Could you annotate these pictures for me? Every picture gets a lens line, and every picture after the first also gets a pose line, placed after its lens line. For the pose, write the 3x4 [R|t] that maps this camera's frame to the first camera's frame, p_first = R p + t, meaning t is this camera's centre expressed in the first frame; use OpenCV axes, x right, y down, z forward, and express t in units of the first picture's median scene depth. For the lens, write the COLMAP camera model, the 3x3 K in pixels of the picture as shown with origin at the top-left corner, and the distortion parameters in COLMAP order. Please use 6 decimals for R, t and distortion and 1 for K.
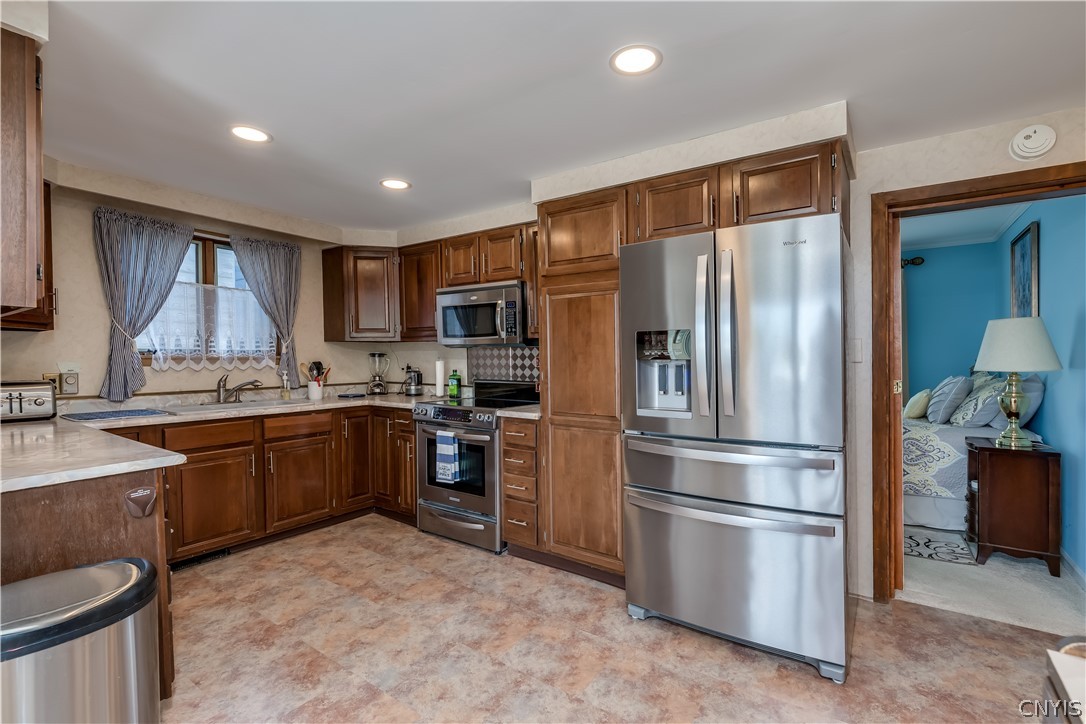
lens RADIAL K [[494.1, 0, 548.4], [0, 494.1, 355.3], [0, 0, 1]] dist [-0.001574, 0.000267]
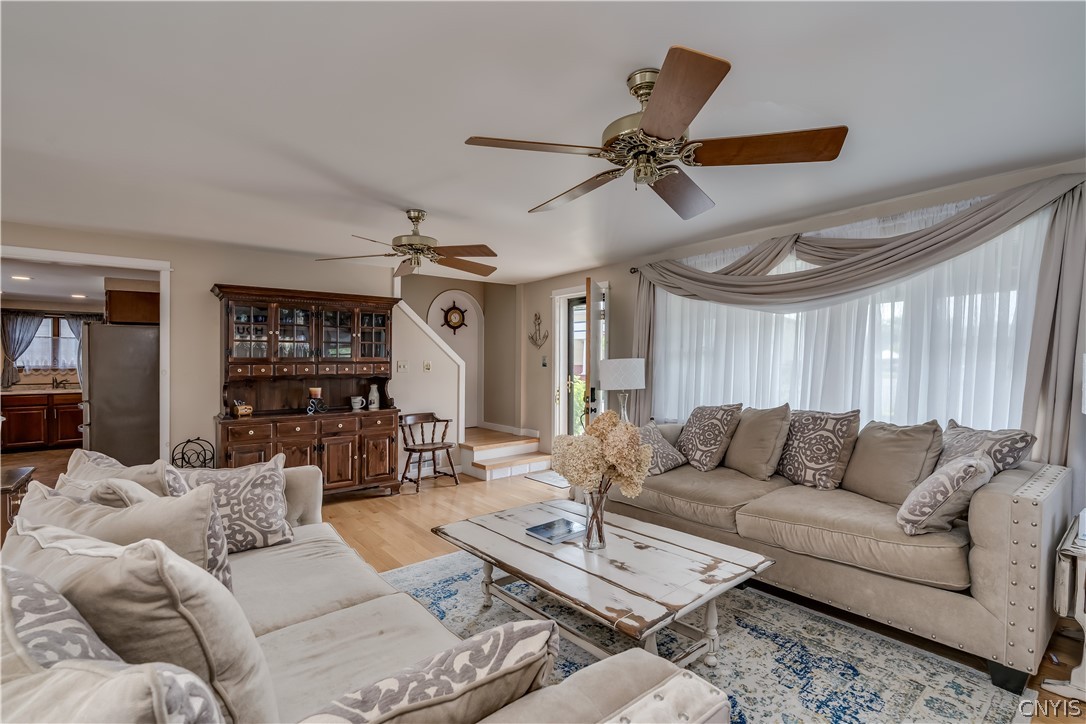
lens RADIAL K [[505.5, 0, 543.1], [0, 505.5, 377.7], [0, 0, 1]] dist [-0.001866, 0.000505]
pose [[0.961013, 0.008793, -0.276363, 2.370992], [0.001031, 0.999373, 0.035384, -0.040677], [0.276501, -0.034289, 0.960402, -0.687543]]
